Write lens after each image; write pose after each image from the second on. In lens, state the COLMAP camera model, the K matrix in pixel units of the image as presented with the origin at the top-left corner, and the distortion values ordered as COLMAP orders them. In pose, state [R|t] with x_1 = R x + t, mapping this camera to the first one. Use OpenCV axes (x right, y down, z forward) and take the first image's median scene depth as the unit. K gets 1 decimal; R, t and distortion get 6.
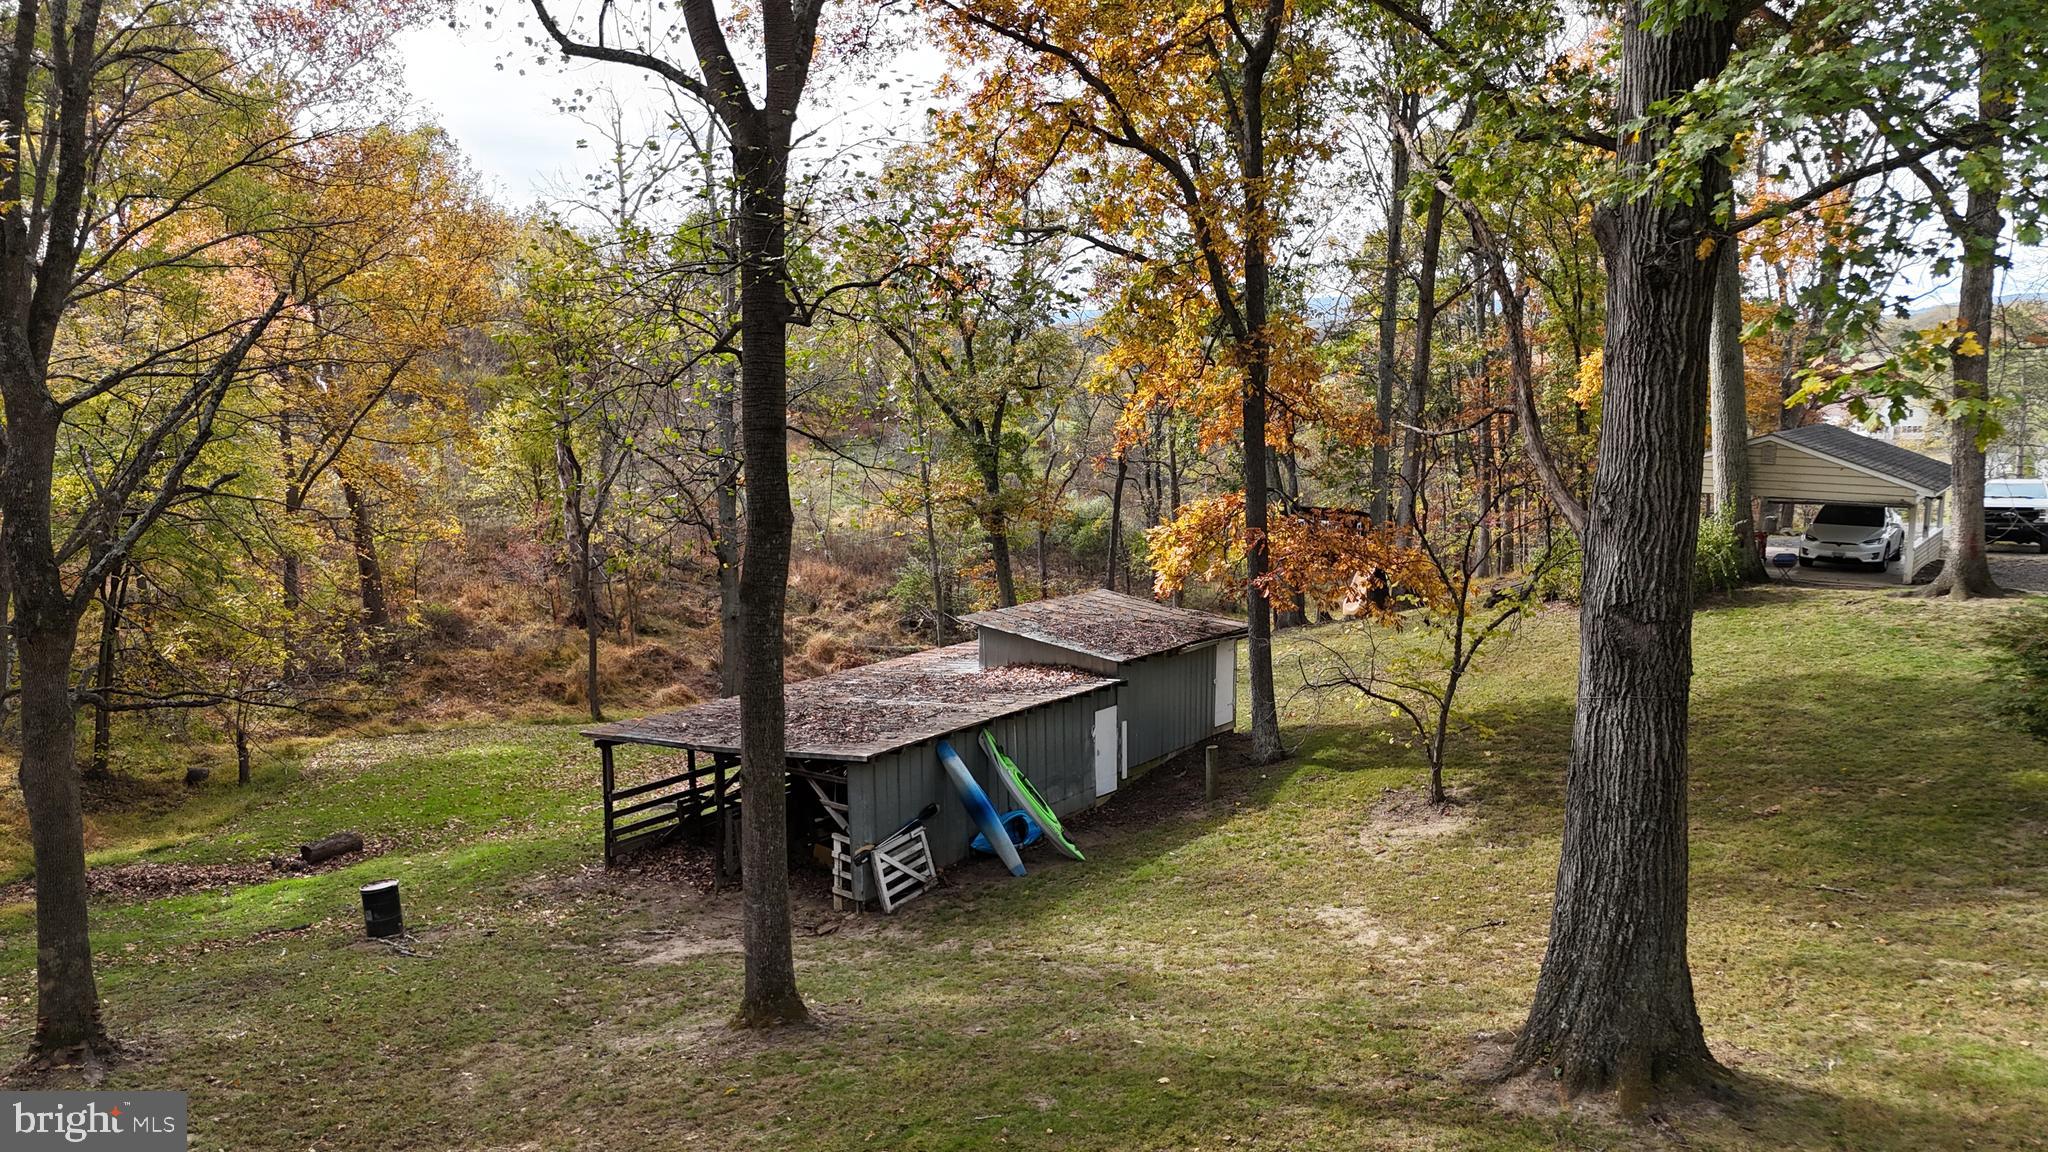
lens RADIAL K [[1504.7, 0, 1020.8], [0, 1504.7, 574.7], [0, 0, 1]] dist [0.048315, -0.045047]
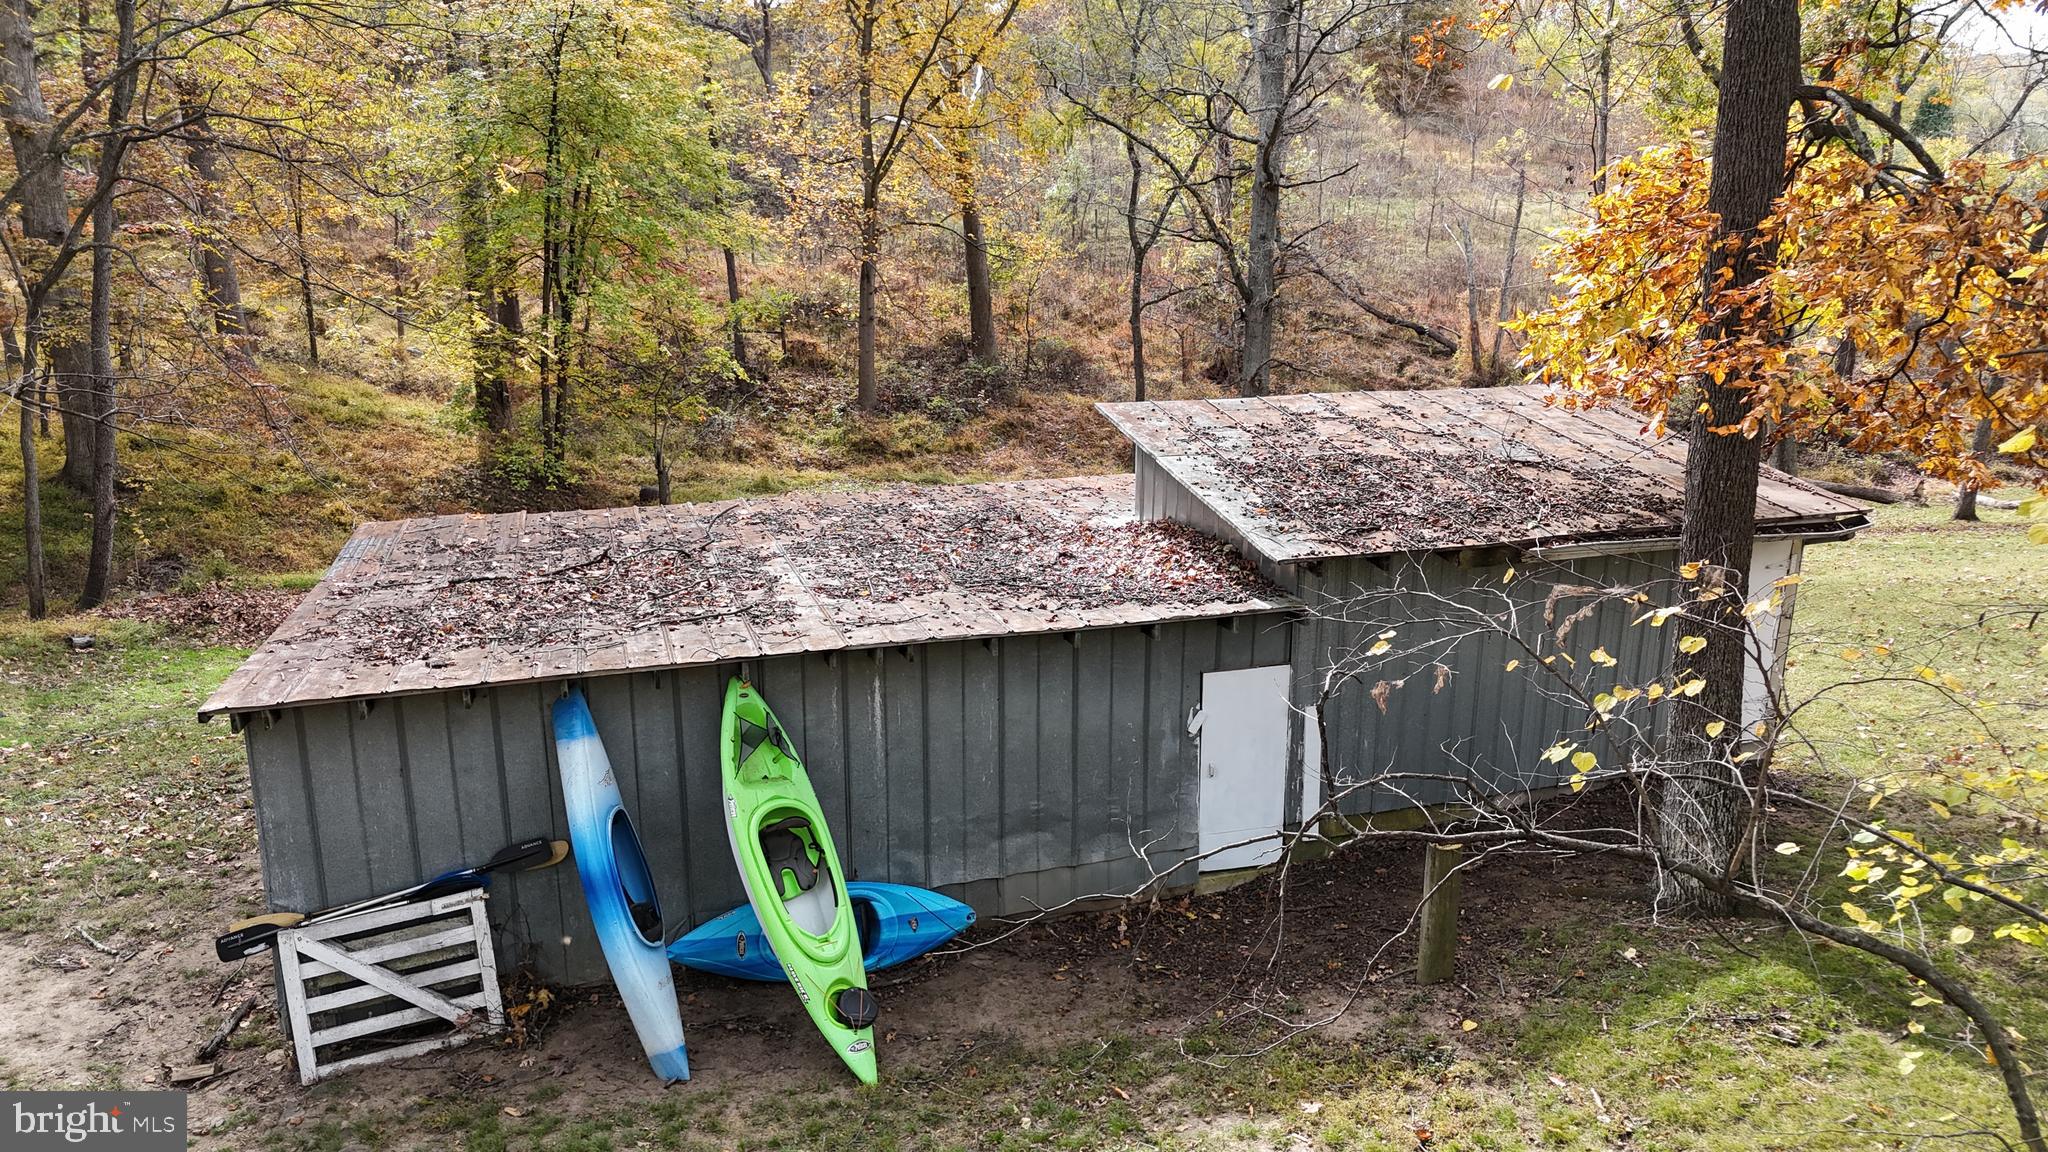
lens RADIAL K [[1504.7, 0, 1029.2], [0, 1504.7, 575.4], [0, 0, 1]] dist [0.048315, -0.045047]
pose [[0.817351, 0.176064, -0.548579, 0.261379], [-0.090434, 0.979566, 0.179646, -0.002675], [0.568998, -0.097224, 0.816571, 0.749438]]
